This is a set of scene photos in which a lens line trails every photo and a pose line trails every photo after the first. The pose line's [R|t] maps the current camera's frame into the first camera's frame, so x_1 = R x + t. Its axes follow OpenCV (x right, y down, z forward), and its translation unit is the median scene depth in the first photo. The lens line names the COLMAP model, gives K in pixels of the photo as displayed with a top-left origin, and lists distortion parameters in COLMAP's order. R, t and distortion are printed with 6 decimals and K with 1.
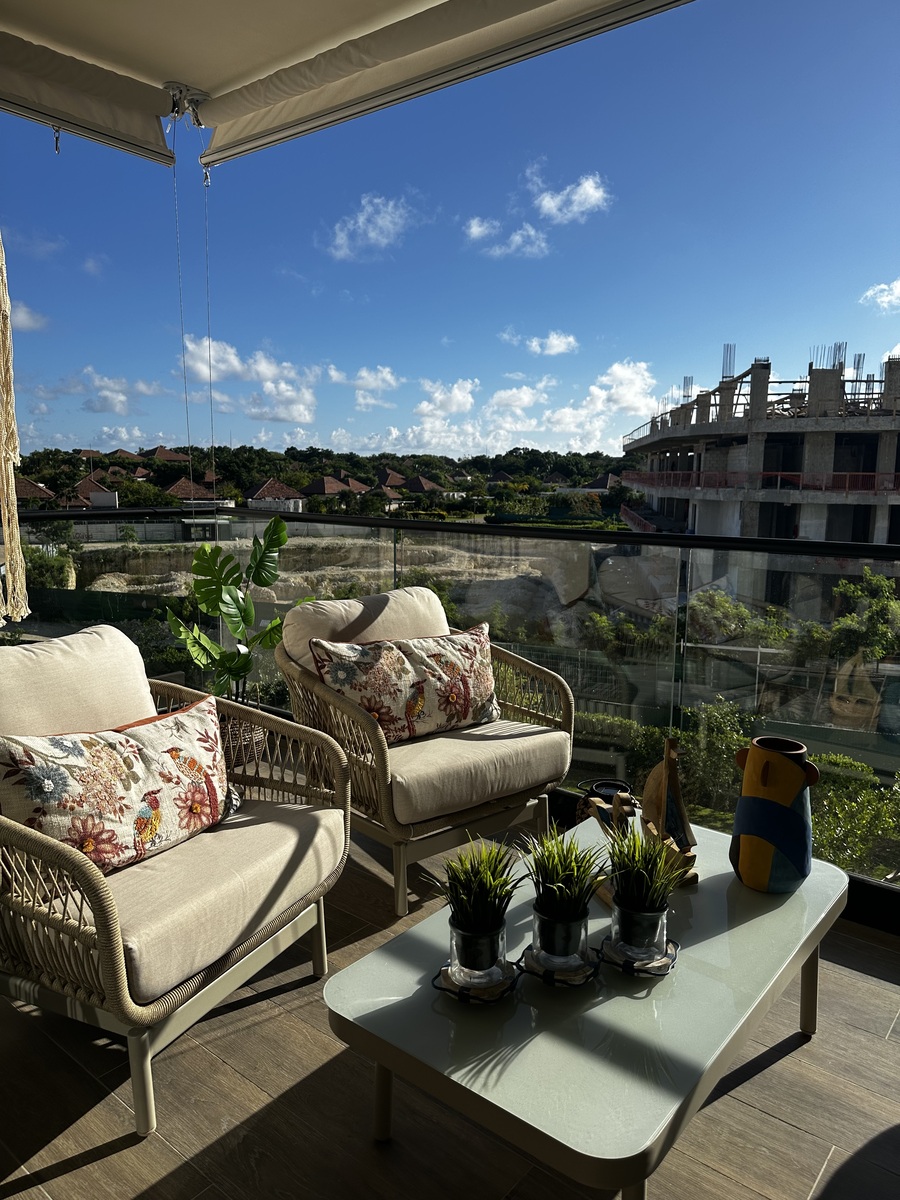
lens RADIAL K [[847.9, 0, 447.7], [0, 847.9, 611.2], [0, 0, 1]] dist [0.145357, -0.278778]
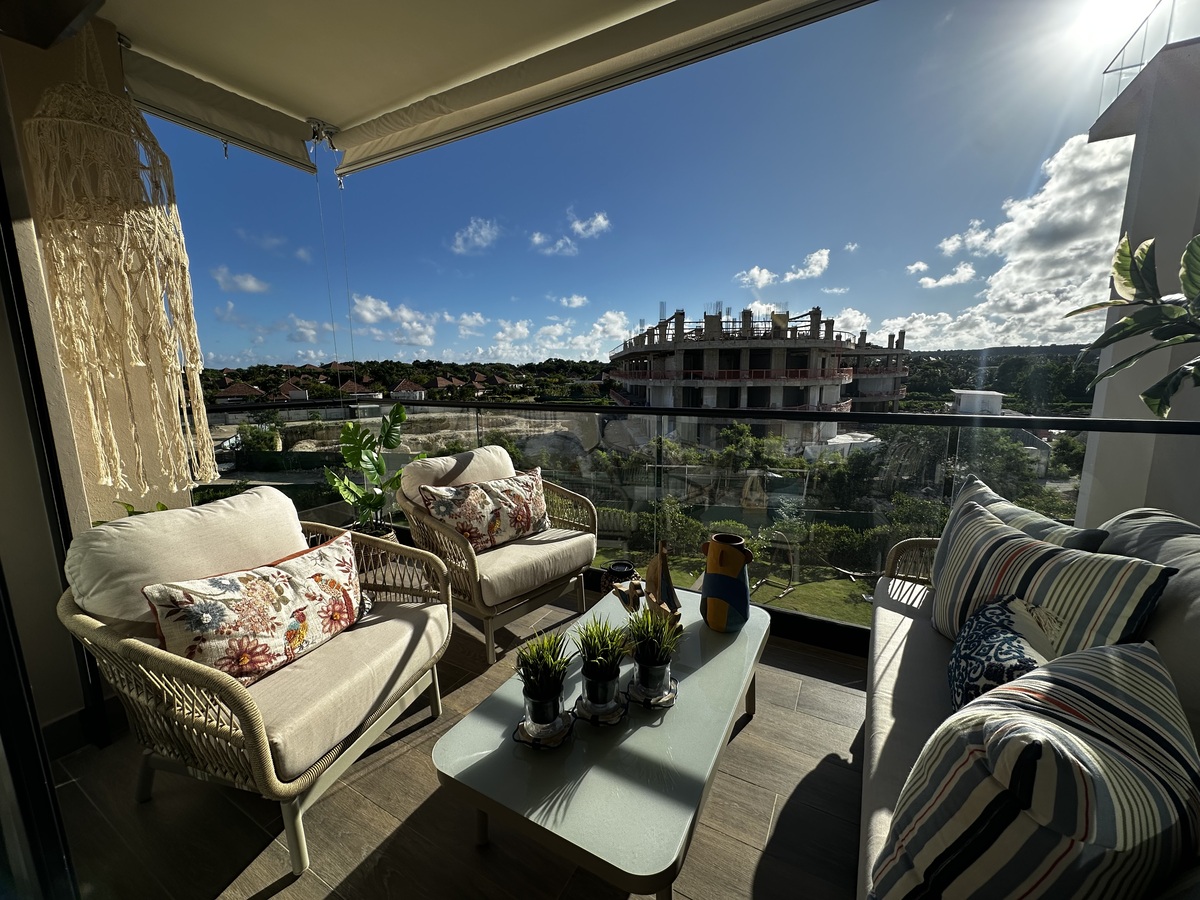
lens RADIAL K [[481.9, 0, 600.0], [0, 481.9, 450.0], [0, 0, 1]] dist [-0.007118, 0.003577]
pose [[0.983737, -0.046945, 0.173373, 0.004188], [0.047244, 0.998880, 0.002405, -0.015247], [-0.173292, 0.005825, 0.984853, 0.111150]]
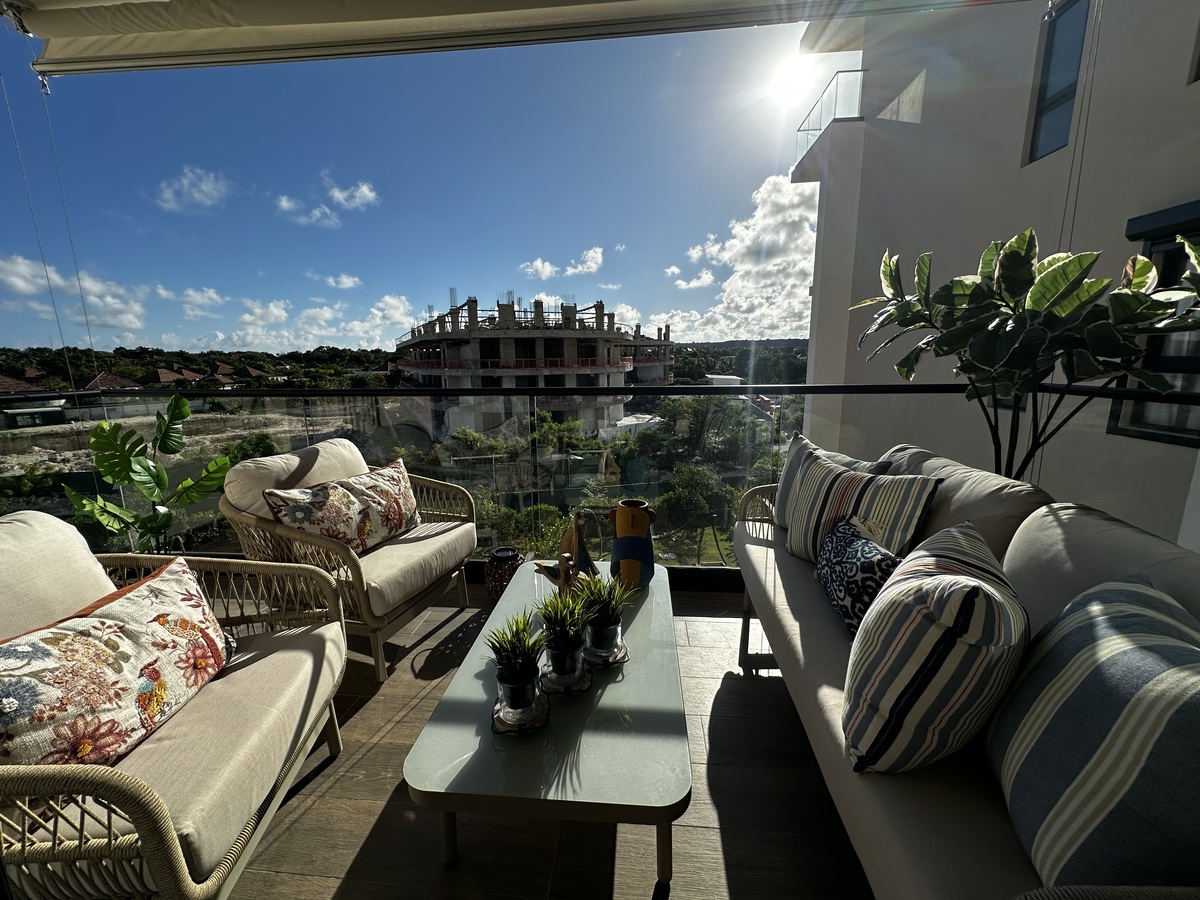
lens RADIAL K [[481.9, 0, 600.0], [0, 481.9, 450.0], [0, 0, 1]] dist [-0.007118, 0.003577]
pose [[0.825507, -0.123306, 0.550757, -0.125335], [0.110515, 0.992267, 0.056508, -0.009061], [-0.553466, 0.014219, 0.832751, 0.158537]]
